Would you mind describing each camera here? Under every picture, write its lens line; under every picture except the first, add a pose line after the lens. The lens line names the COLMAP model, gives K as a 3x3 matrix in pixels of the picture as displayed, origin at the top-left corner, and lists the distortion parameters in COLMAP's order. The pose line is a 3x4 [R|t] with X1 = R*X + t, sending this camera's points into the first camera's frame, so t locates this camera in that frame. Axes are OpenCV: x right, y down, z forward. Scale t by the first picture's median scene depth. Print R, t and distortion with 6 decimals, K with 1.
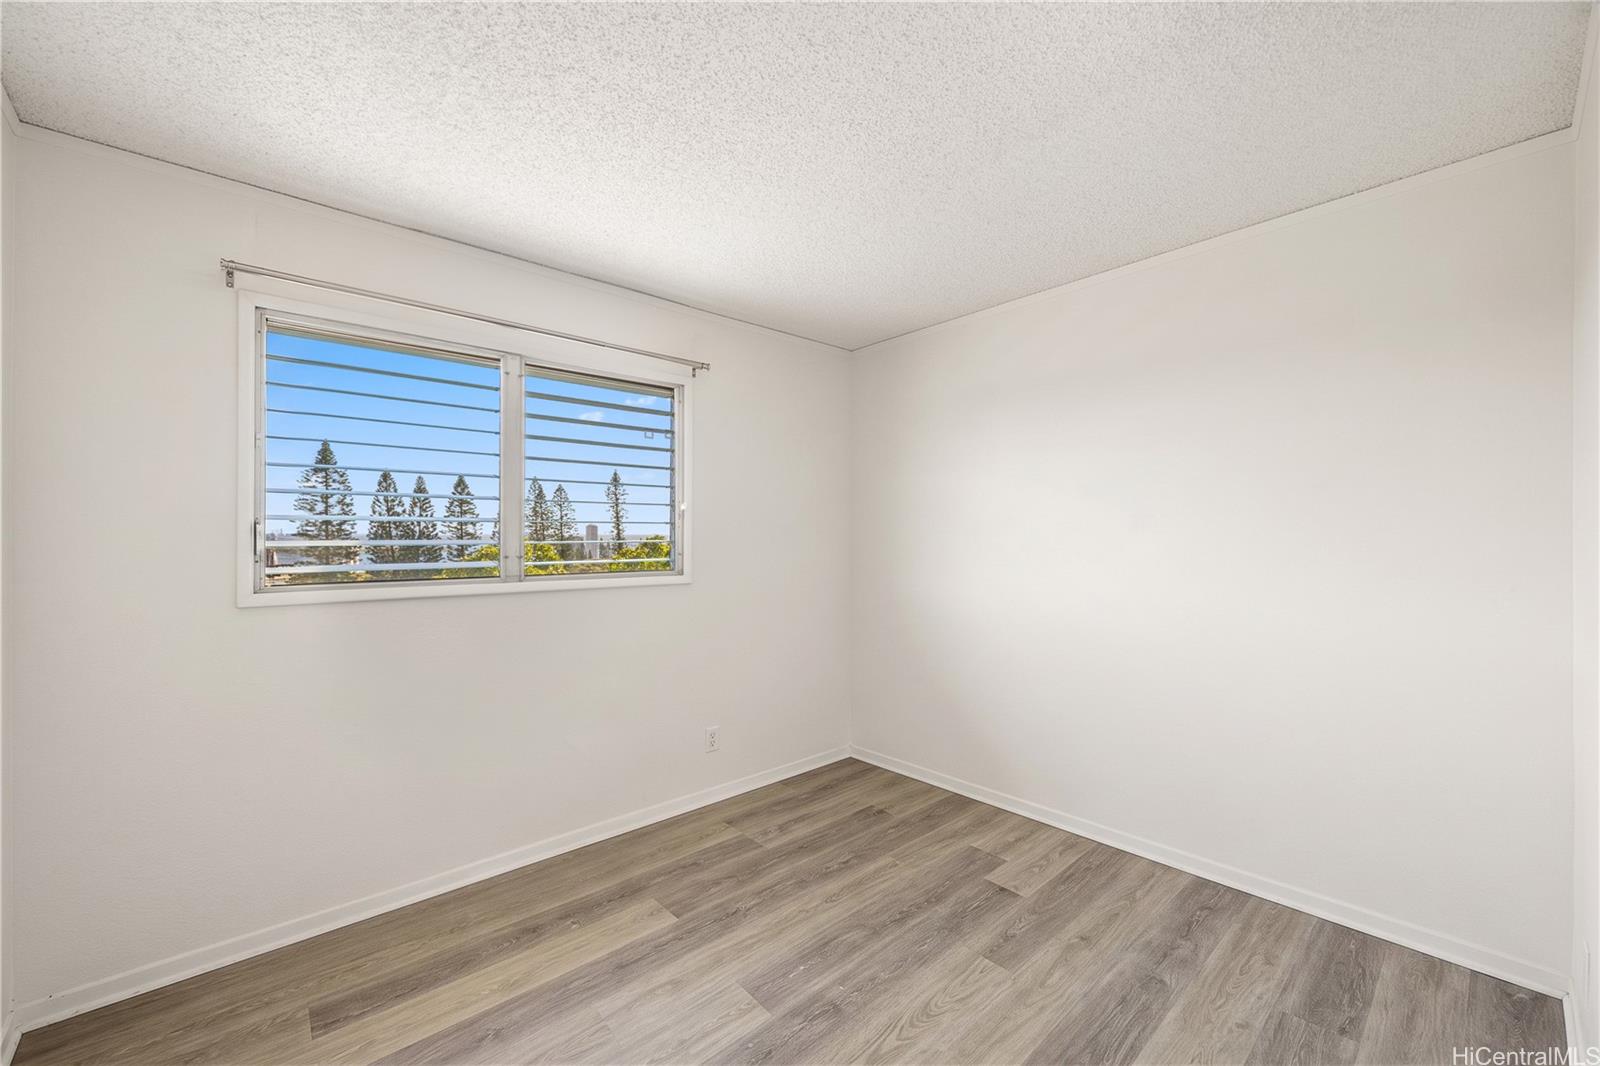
lens RADIAL K [[609.5, 0, 794.6], [0, 609.5, 536.0], [0, 0, 1]] dist [-0.003383, -0.000226]
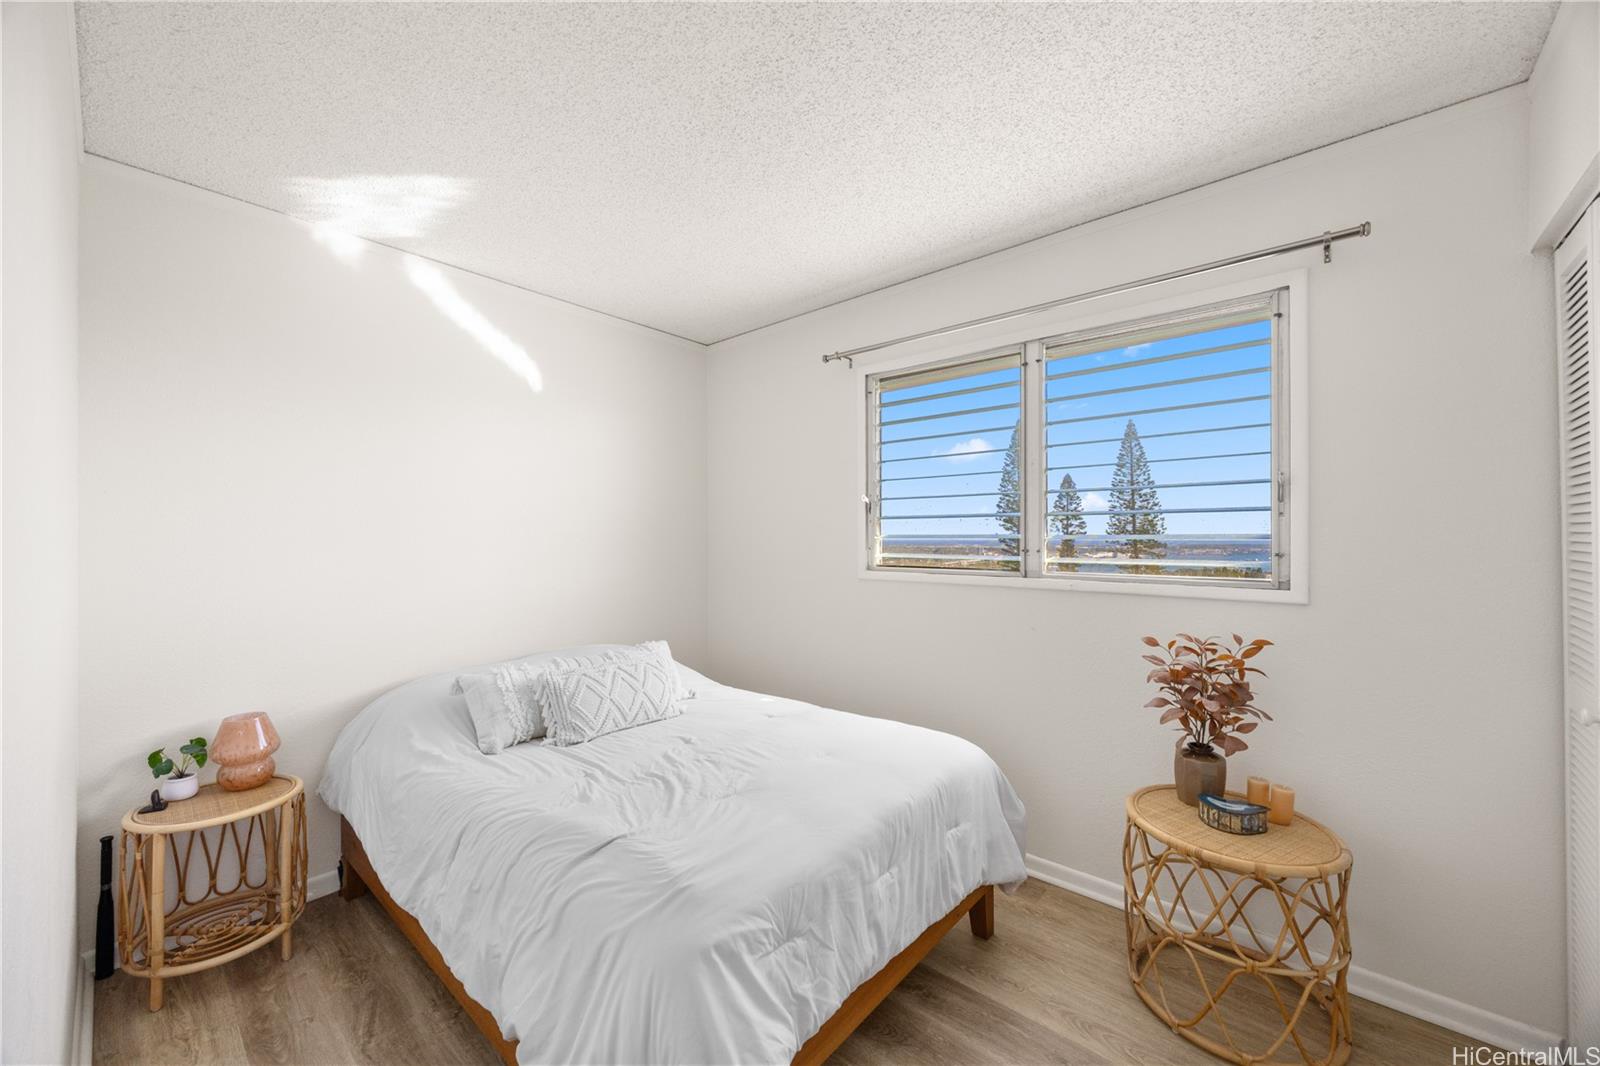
lens RADIAL K [[609.5, 0, 794.6], [0, 609.5, 536.0], [0, 0, 1]] dist [-0.003383, -0.000226]
pose [[0.139433, 0.000339, -0.990231, 0.364962], [0.005485, 0.999984, 0.001115, 0.005624], [0.990216, -0.005587, 0.139429, 0.412329]]
